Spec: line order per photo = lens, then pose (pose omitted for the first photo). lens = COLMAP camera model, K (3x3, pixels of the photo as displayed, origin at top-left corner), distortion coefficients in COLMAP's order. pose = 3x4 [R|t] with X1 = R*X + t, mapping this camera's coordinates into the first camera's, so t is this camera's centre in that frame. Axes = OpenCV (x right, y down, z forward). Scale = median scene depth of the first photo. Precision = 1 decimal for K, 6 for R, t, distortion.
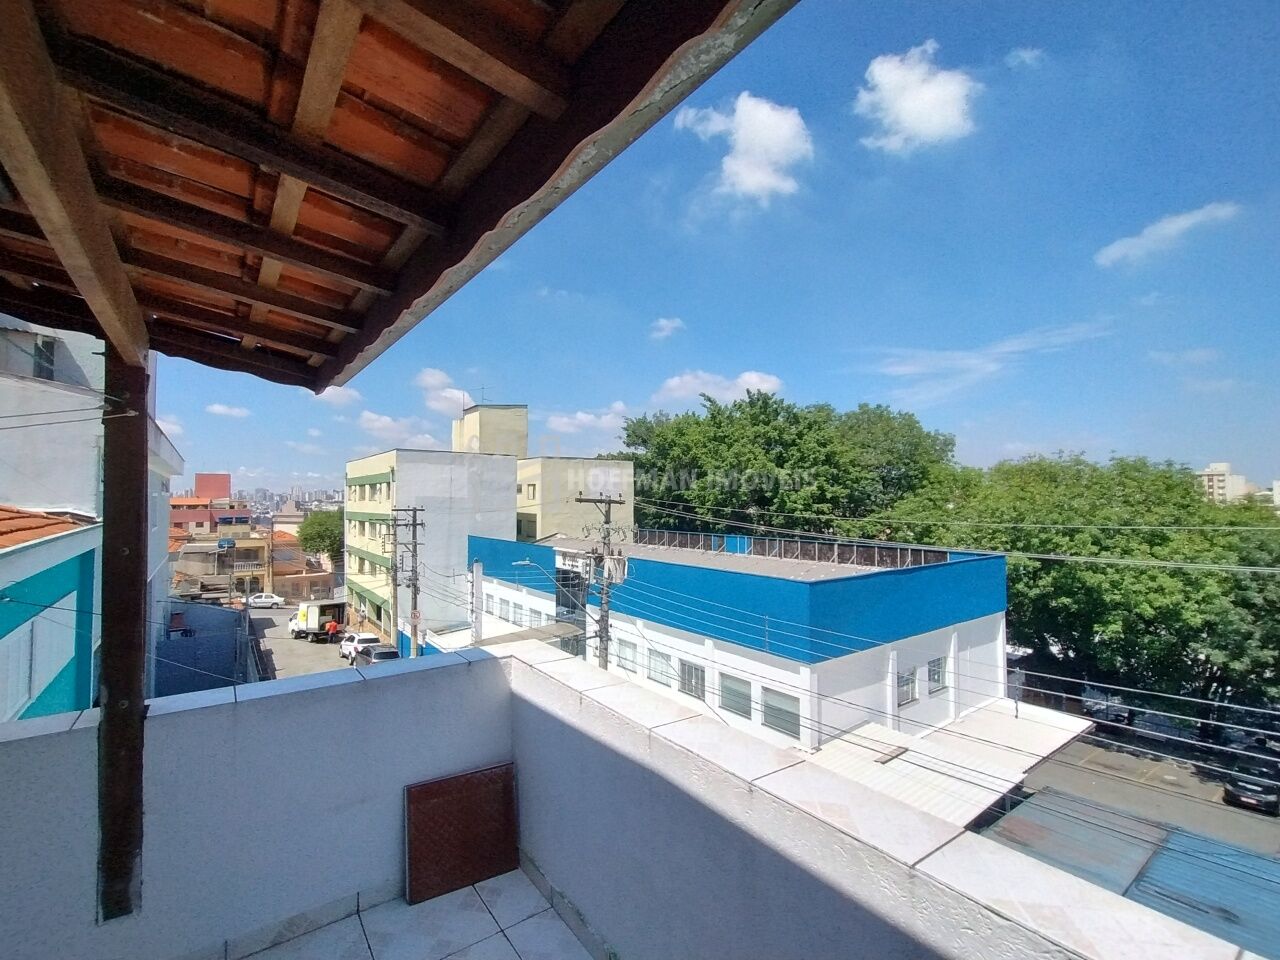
lens RADIAL K [[585.9, 0, 637.3], [0, 585.9, 479.7], [0, 0, 1]] dist [-0.000059, 0.000517]
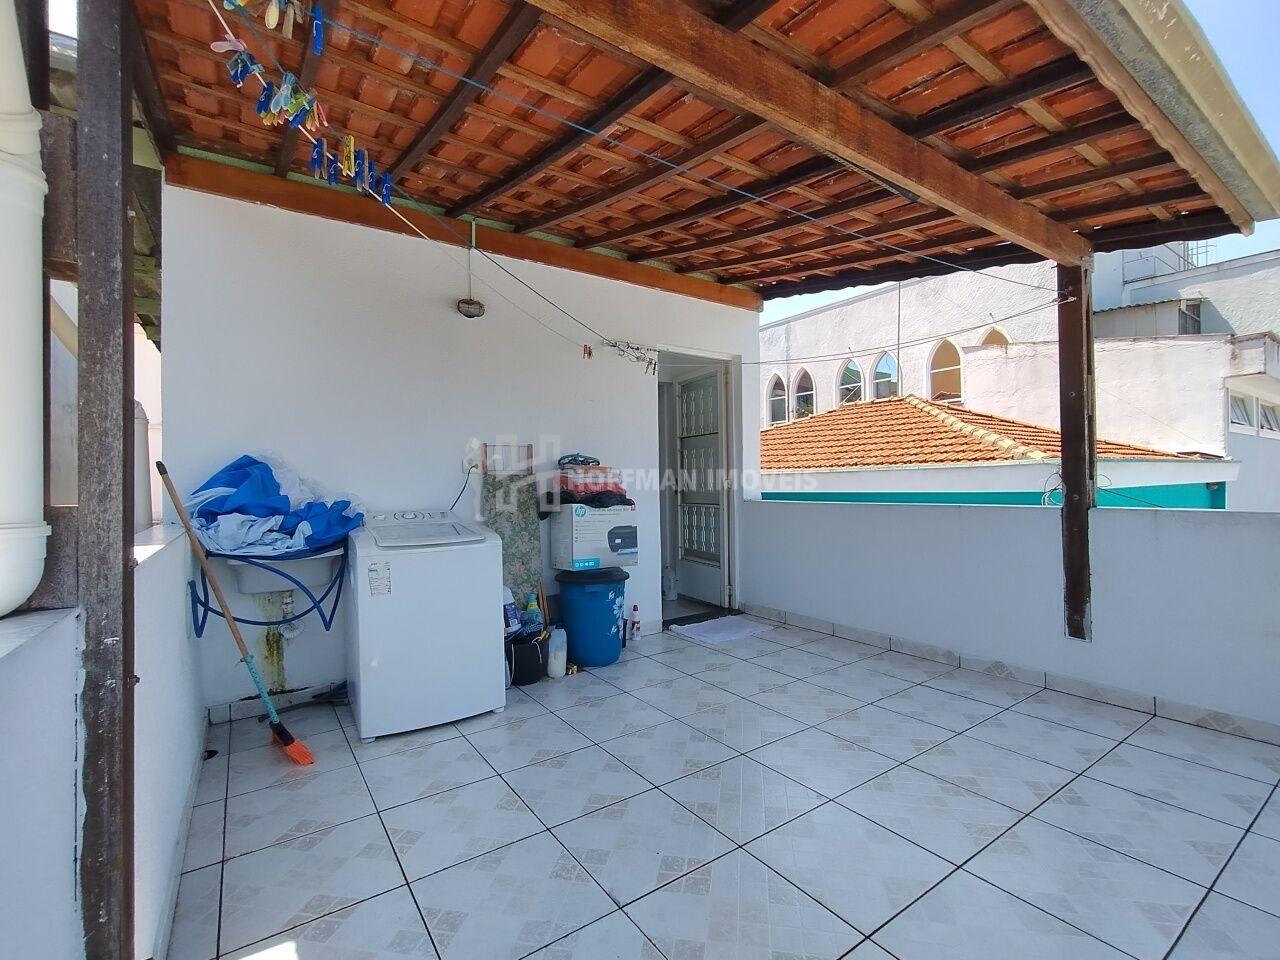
lens RADIAL K [[585.9, 0, 636.5], [0, 585.9, 485.6], [0, 0, 1]] dist [-0.000059, 0.000517]
pose [[-0.026606, 0.004287, -0.999637, 0.639647], [0.043652, 0.999042, 0.003122, 0.302533], [0.998692, -0.043553, -0.026768, -0.070206]]
